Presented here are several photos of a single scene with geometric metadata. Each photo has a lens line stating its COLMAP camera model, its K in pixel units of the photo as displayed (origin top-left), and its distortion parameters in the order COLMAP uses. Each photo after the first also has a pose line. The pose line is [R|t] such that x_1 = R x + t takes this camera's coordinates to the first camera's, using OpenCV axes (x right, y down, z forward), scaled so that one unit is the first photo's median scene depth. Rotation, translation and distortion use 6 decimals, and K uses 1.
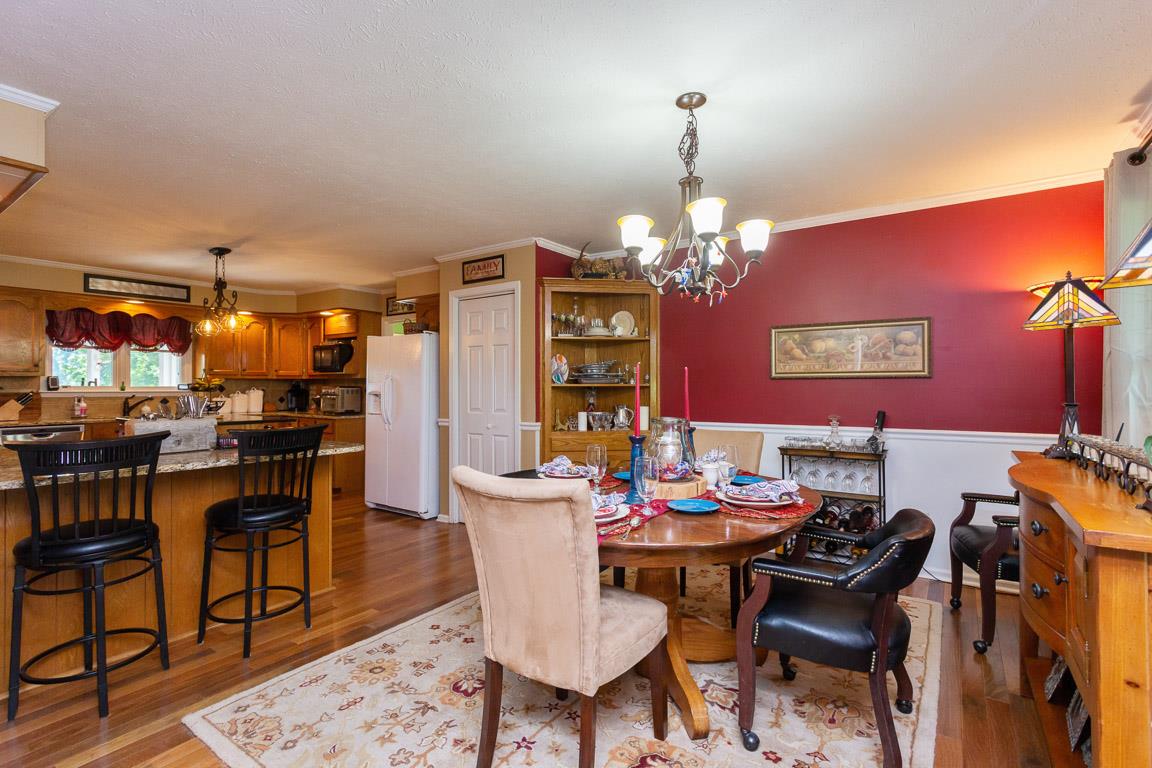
lens RADIAL K [[549.7, 0, 578.6], [0, 549.7, 383.7], [0, 0, 1]] dist [-0.000771, 0.001681]
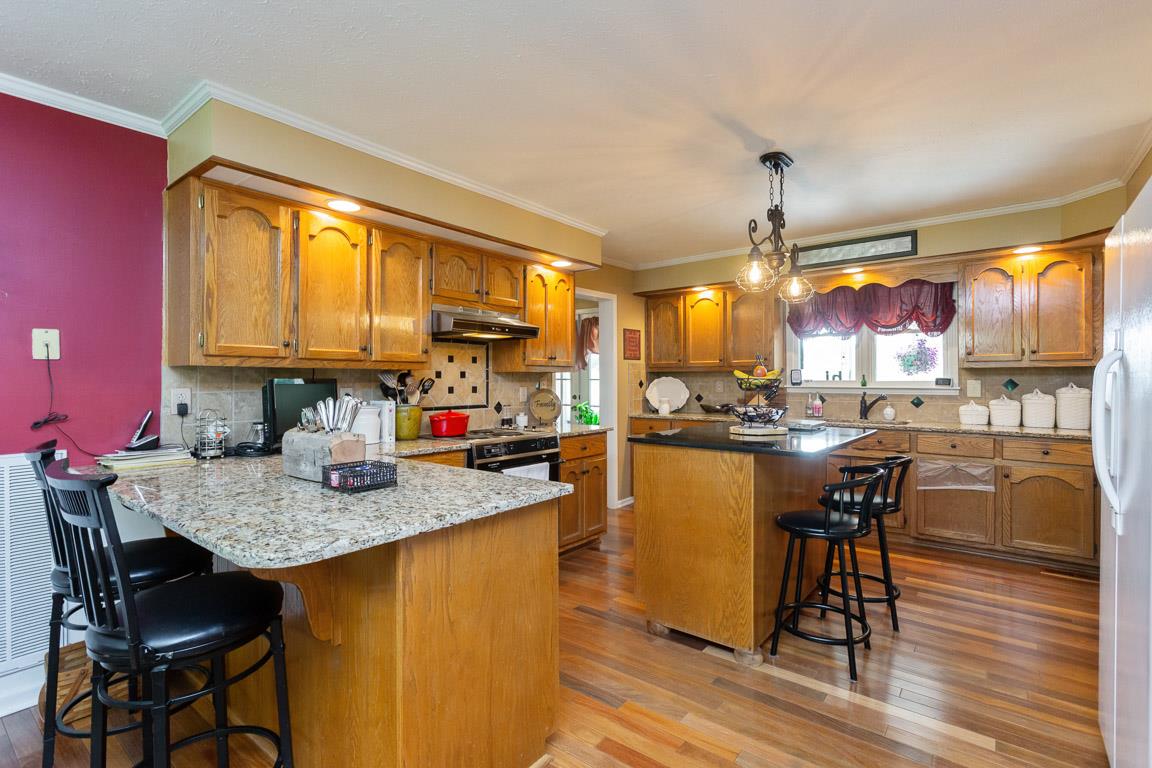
lens RADIAL K [[549.7, 0, 585.2], [0, 549.7, 378.2], [0, 0, 1]] dist [-0.000771, 0.001681]
pose [[-0.051425, -0.001064, -0.998676, -0.024250], [0.008581, 0.999962, -0.001507, -0.001112], [0.998640, -0.008647, -0.051413, 0.658610]]
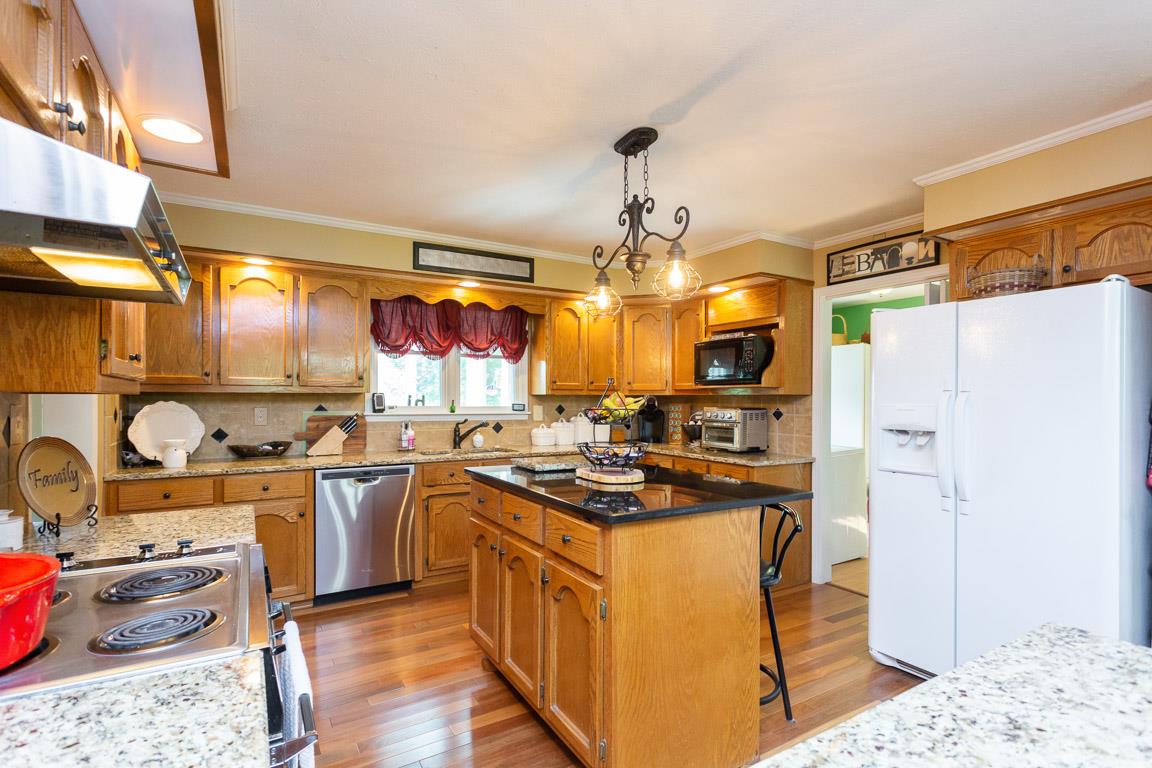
lens RADIAL K [[549.7, 0, 567.6], [0, 549.7, 401.0], [0, 0, 1]] dist [-0.000771, 0.001681]
pose [[0.909358, 0.004621, -0.415989, -0.403952], [-0.000738, 0.999955, 0.009496, -0.009425], [0.416014, -0.008329, 0.909320, 0.420288]]
